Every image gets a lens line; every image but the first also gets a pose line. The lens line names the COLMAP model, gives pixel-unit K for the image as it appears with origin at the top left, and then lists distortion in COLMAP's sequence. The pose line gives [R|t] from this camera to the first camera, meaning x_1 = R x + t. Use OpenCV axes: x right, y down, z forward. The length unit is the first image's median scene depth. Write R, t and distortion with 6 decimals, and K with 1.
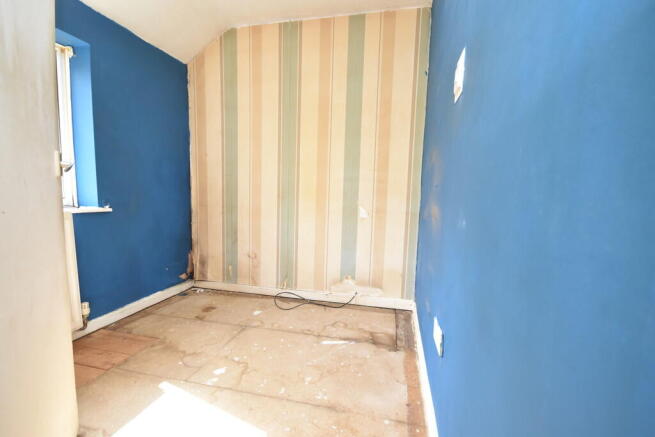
lens RADIAL K [[289.2, 0, 327.5], [0, 289.2, 218.5], [0, 0, 1]] dist [0.034393, -0.025300]
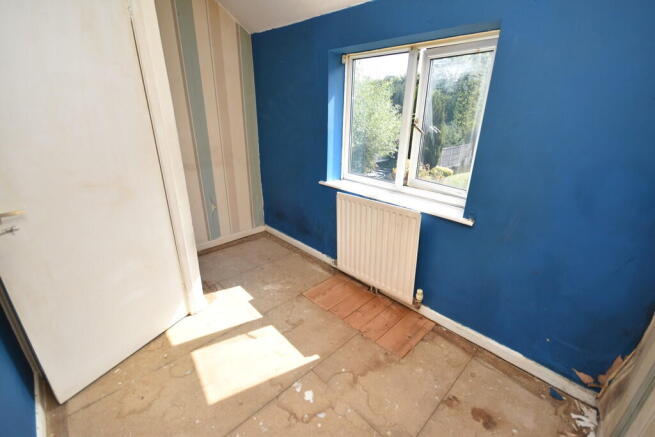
lens RADIAL K [[289.2, 0, 327.5], [0, 289.2, 218.5], [0, 0, 1]] dist [0.034393, -0.025300]
pose [[-0.546278, 0.276259, -0.790735, 0.182785], [-0.091729, 0.918634, 0.384313, -0.350215], [0.832566, 0.282475, -0.476489, 1.080001]]
